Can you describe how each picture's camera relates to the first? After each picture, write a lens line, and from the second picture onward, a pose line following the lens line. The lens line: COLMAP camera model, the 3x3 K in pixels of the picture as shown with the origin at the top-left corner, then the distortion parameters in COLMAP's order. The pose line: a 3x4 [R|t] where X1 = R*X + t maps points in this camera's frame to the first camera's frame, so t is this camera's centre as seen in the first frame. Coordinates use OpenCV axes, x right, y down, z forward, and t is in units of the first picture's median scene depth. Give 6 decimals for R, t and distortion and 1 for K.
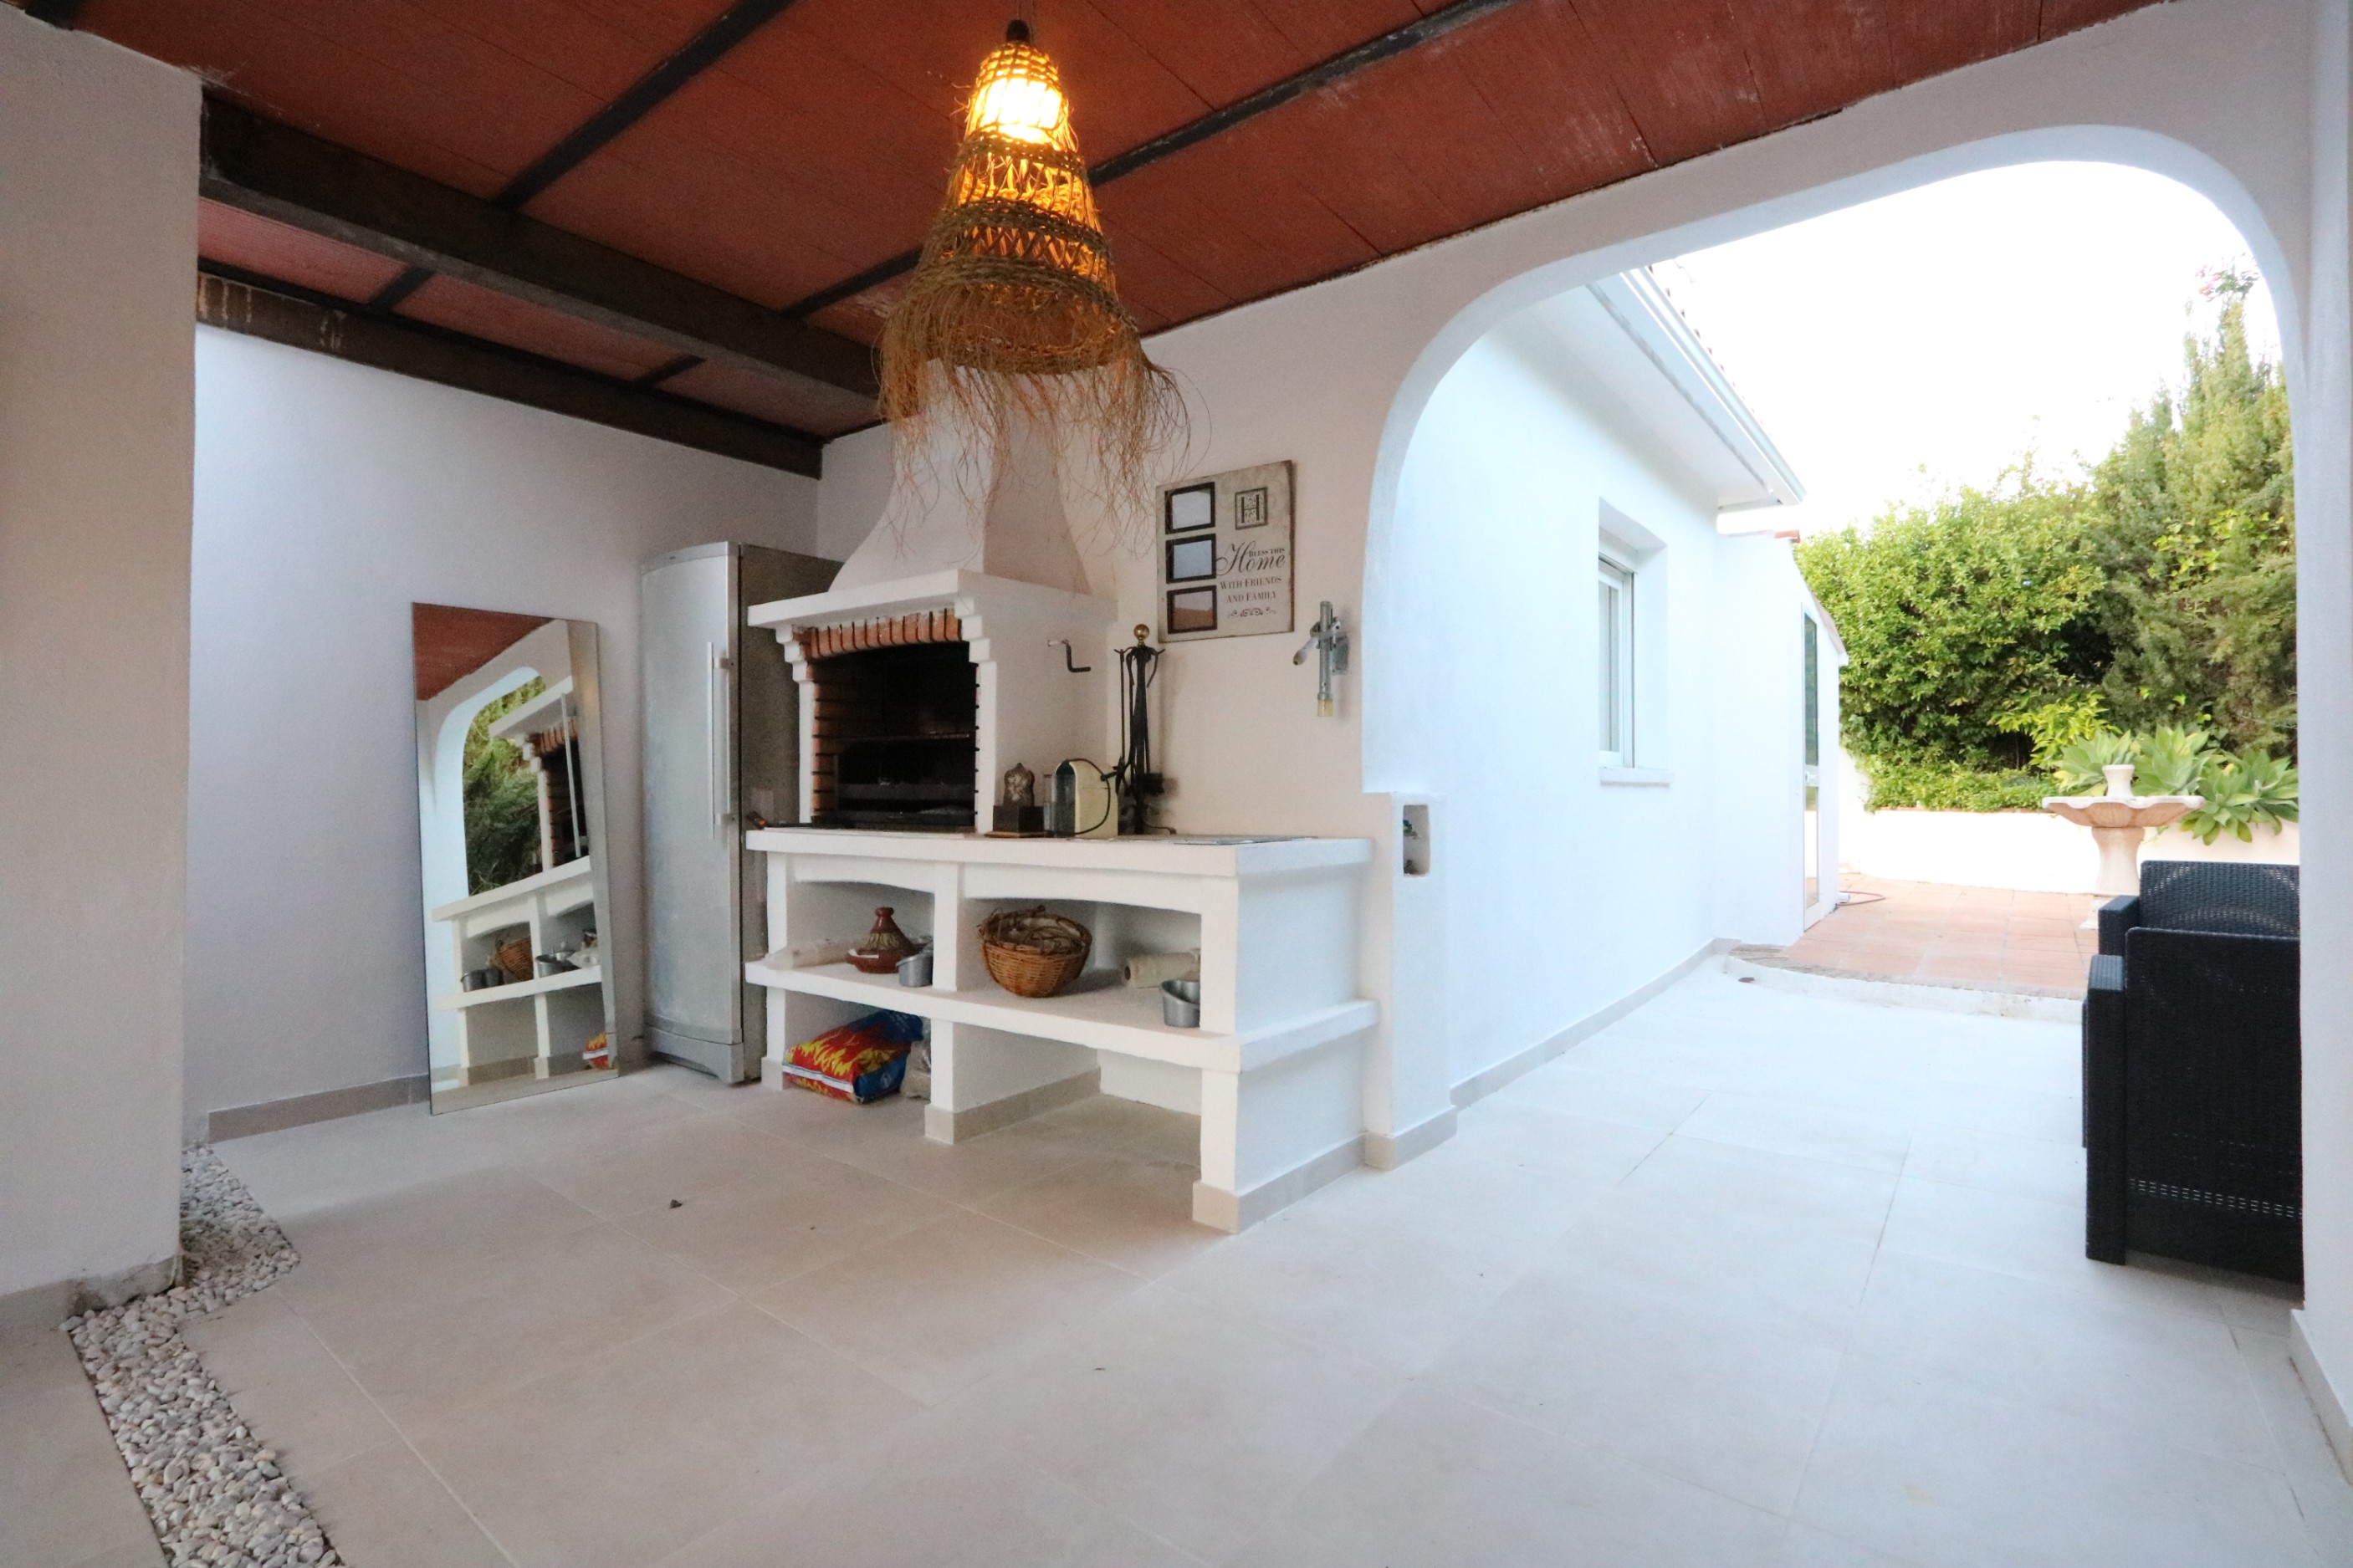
lens RADIAL K [[1099.9, 0, 1174.3], [0, 1099.9, 786.9], [0, 0, 1]] dist [-0.025695, 0.006937]
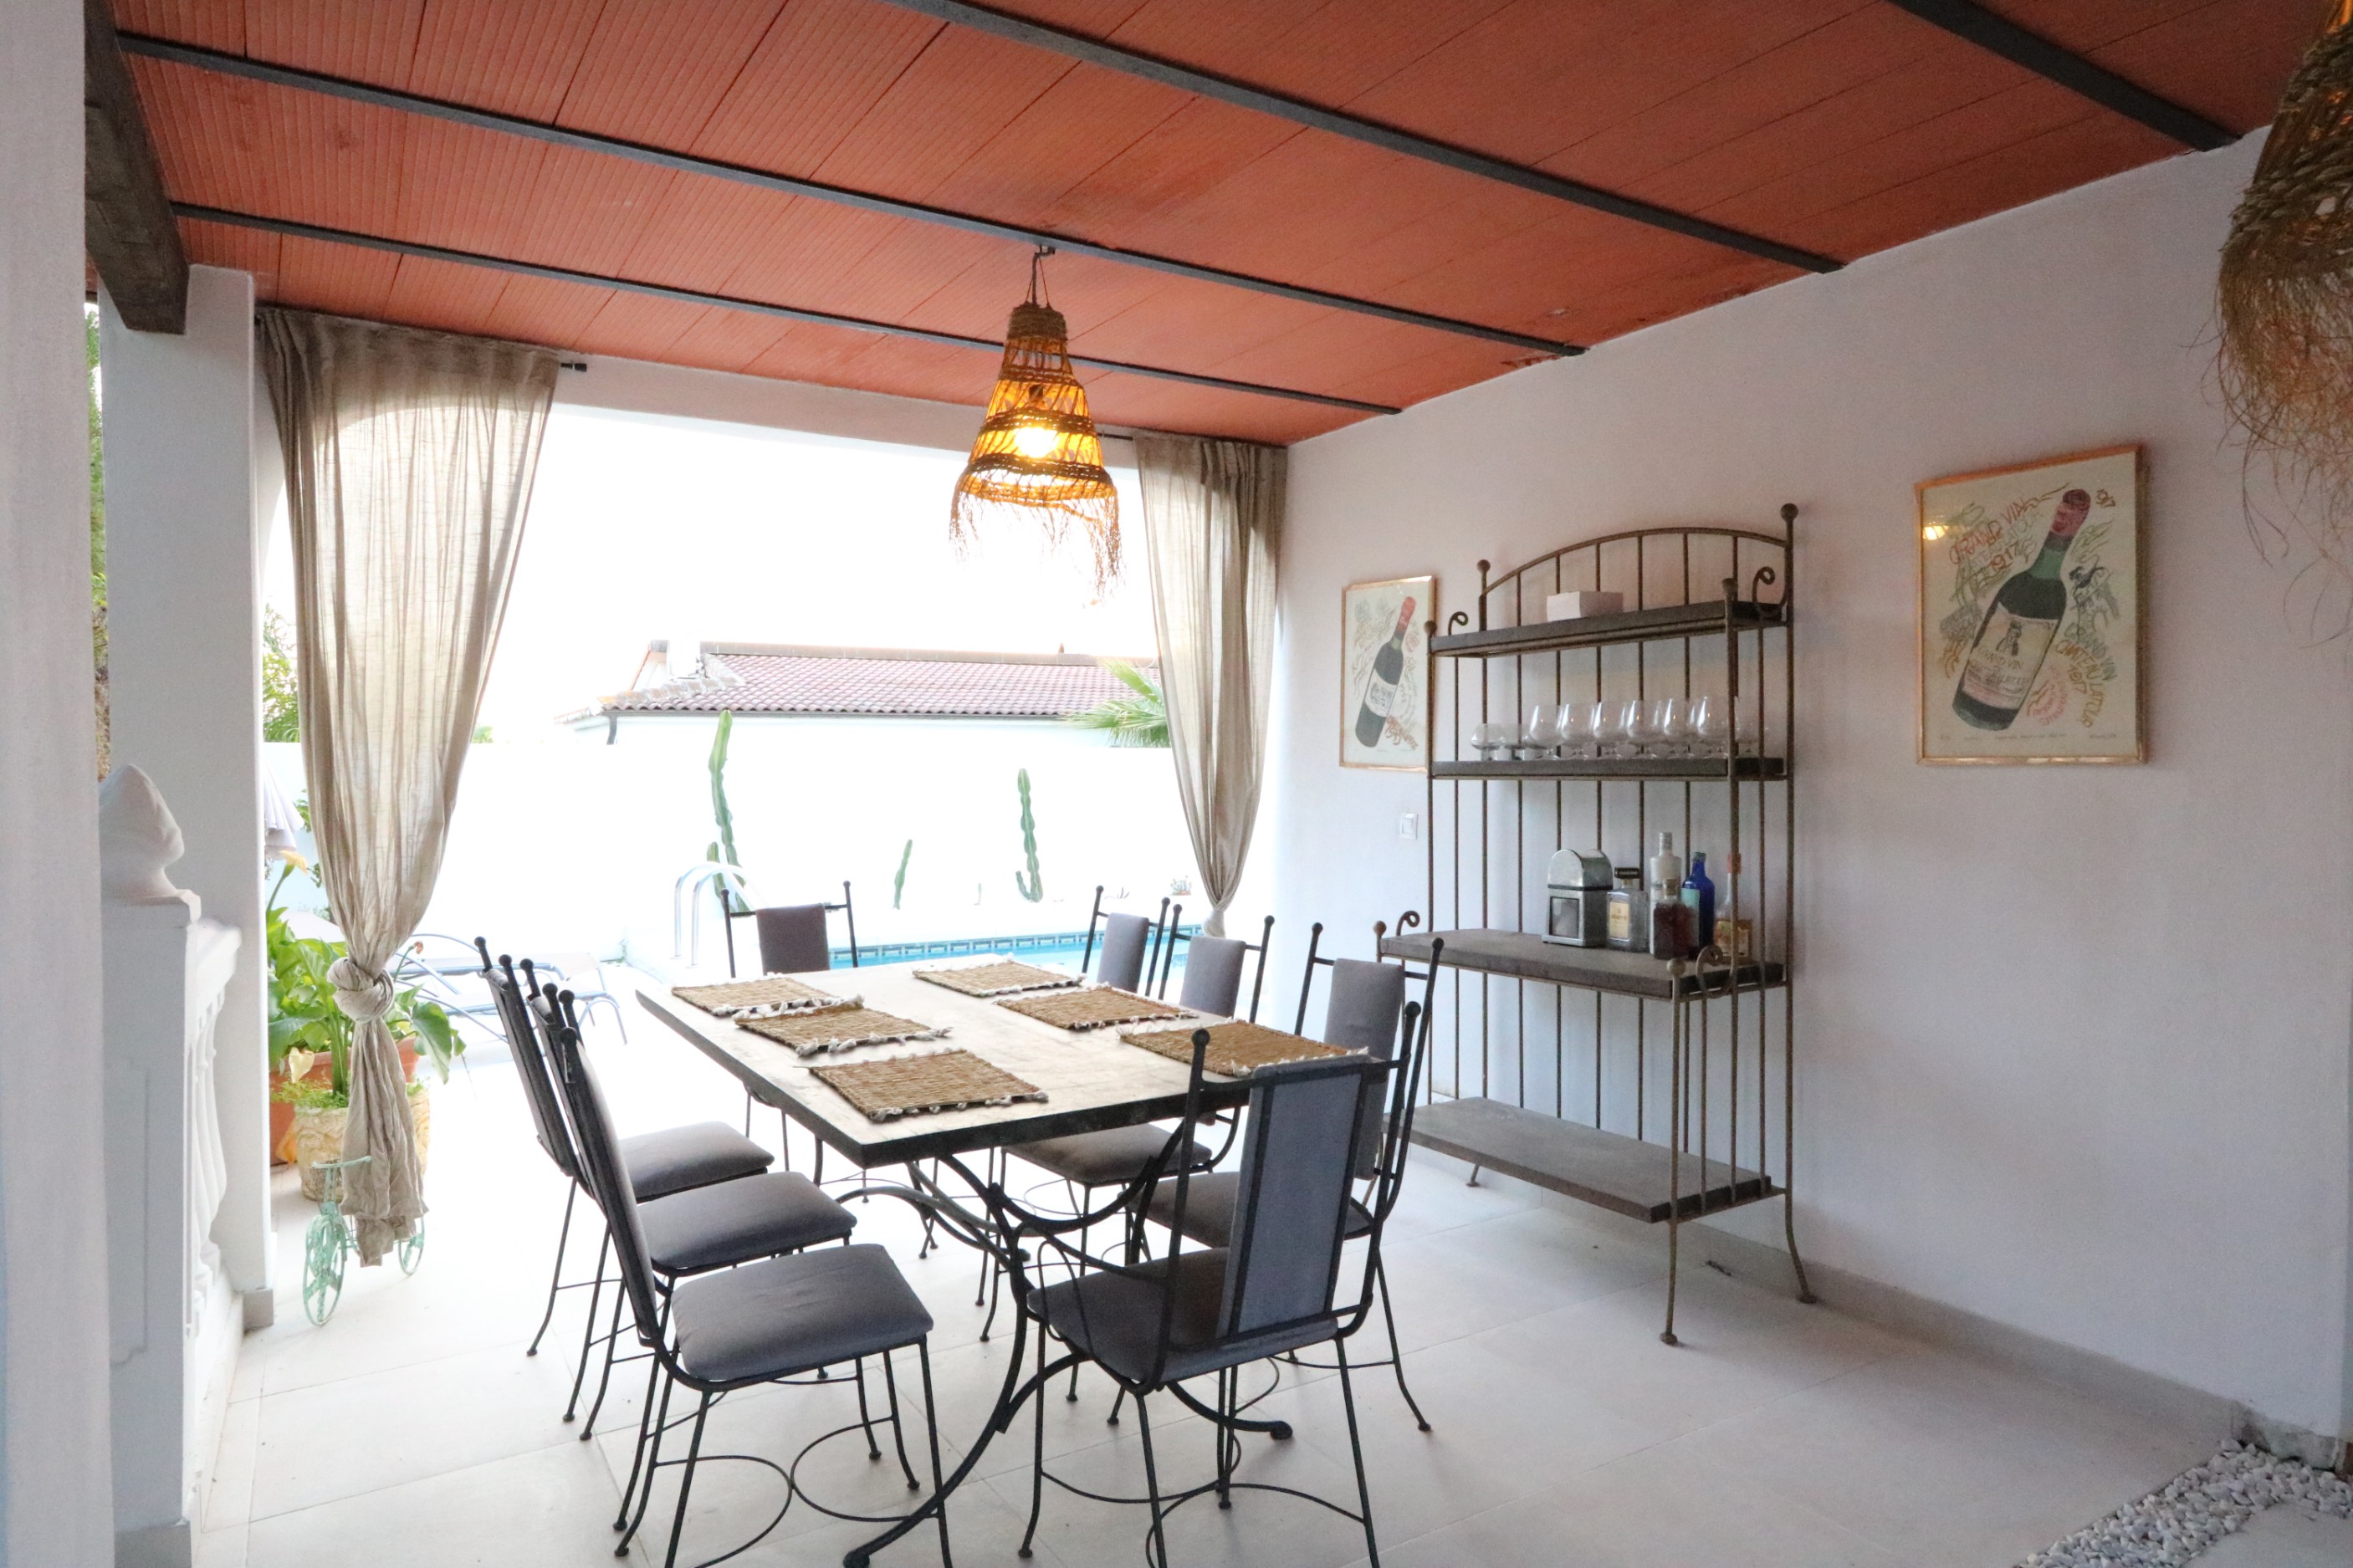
lens RADIAL K [[1389.8, 0, 1176.5], [0, 1389.8, 784.0], [0, 0, 1]] dist [-0.016054, -0.000798]
pose [[-0.348379, 0.001094, -0.937353, 0.123415], [-0.003928, 0.999989, 0.002627, -0.027662], [0.937345, 0.004597, -0.348371, 0.130679]]
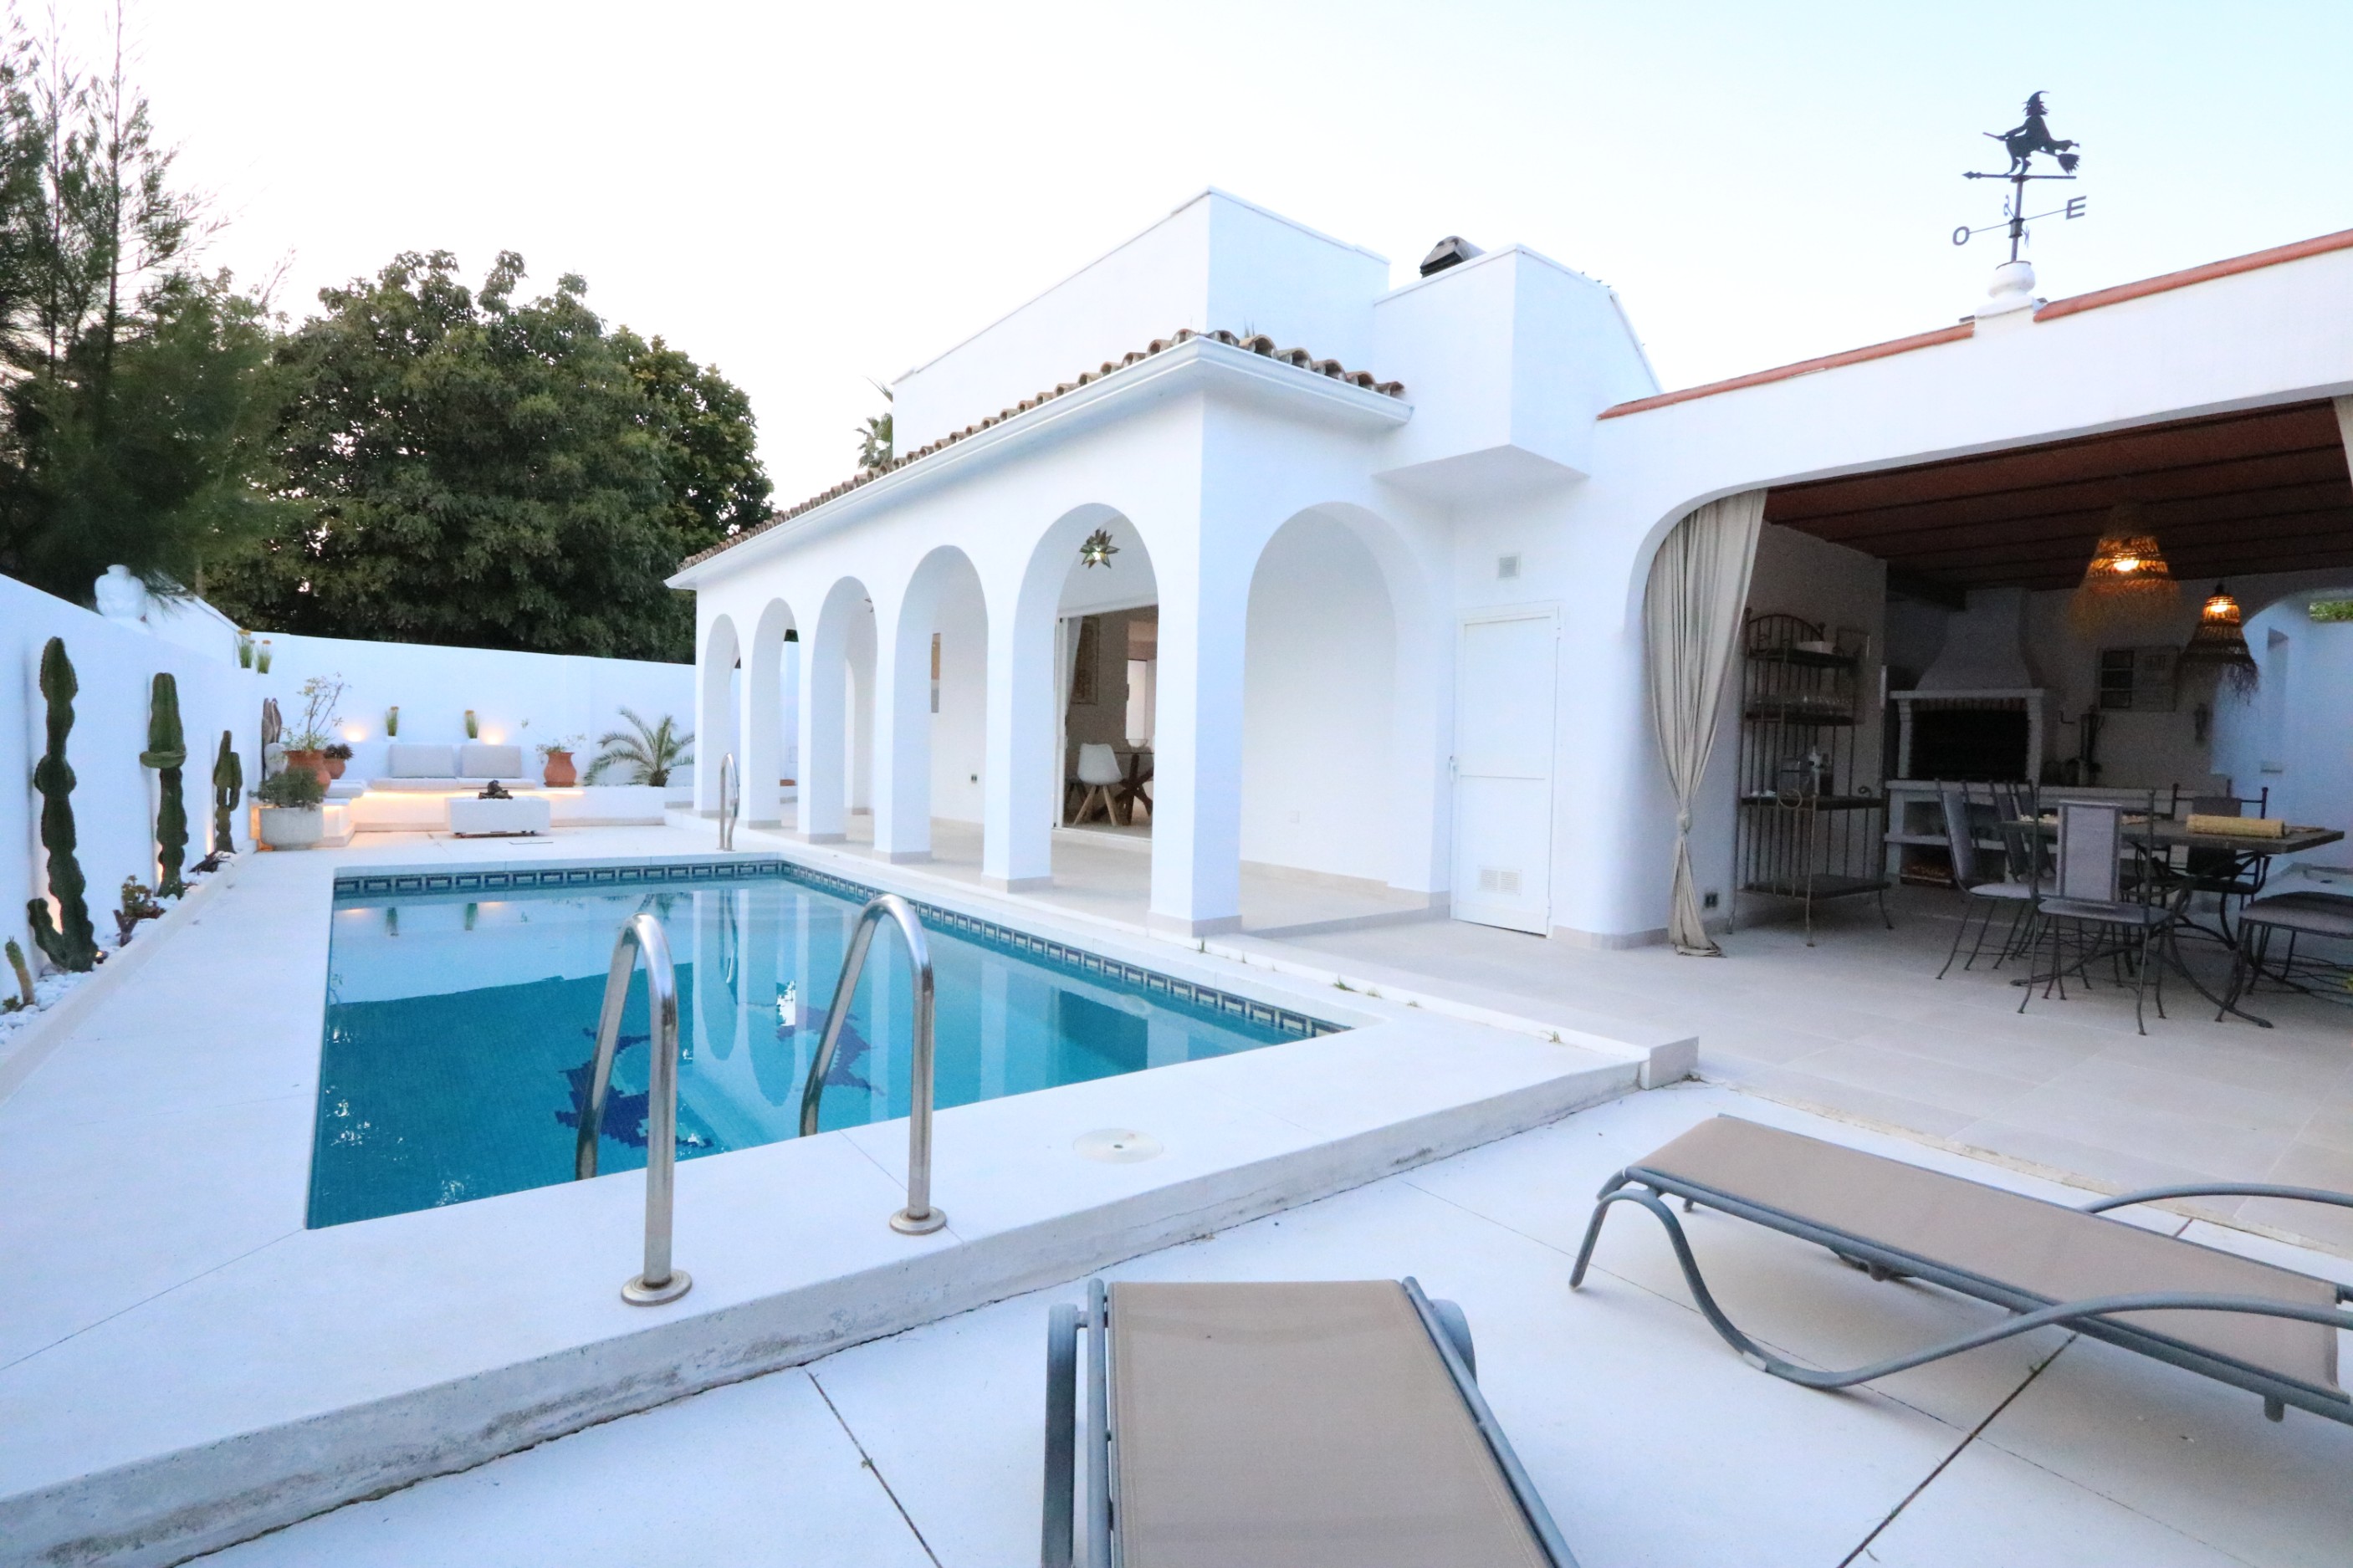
lens RADIAL K [[1083.6, 0, 1174.5], [0, 1083.6, 789.0], [0, 0, 1]] dist [-0.024212, 0.007503]
pose [[0.967575, 0.031619, -0.250599, -0.583734], [-0.021982, 0.998911, 0.041162, -0.002532], [0.251627, -0.034319, 0.967216, -0.778521]]
